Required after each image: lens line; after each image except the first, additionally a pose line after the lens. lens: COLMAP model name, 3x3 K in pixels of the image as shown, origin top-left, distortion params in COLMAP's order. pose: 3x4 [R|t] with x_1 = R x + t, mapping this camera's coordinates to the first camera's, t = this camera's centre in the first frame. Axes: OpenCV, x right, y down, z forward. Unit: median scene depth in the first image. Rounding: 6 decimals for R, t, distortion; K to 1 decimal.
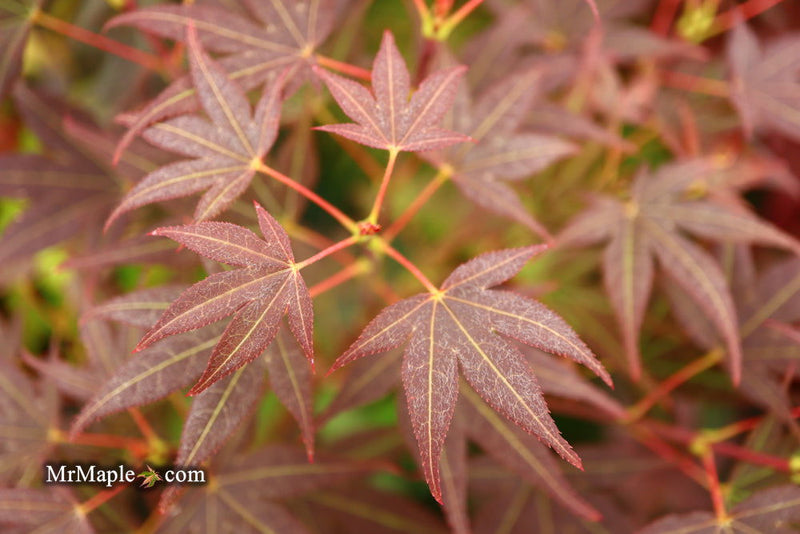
lens RADIAL K [[1085.1, 0, 404.7], [0, 1085.1, 269.5], [0, 0, 1]] dist [0.090218, 0.072142]
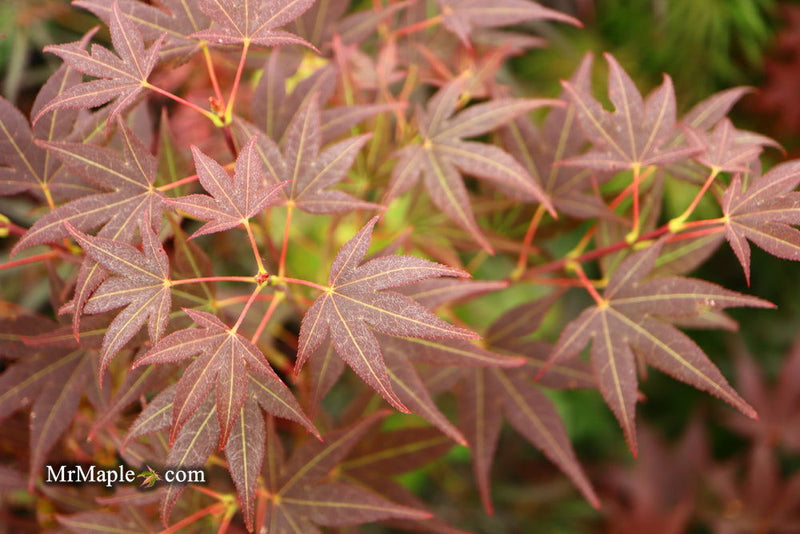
lens RADIAL K [[1085.1, 0, 404.7], [0, 1085.1, 269.5], [0, 0, 1]] dist [0.090218, 0.072142]
pose [[0.830336, -0.556772, 0.023379, 0.088320], [0.555181, 0.830129, 0.051585, -0.017026], [-0.048128, -0.029853, 0.998395, -0.373870]]
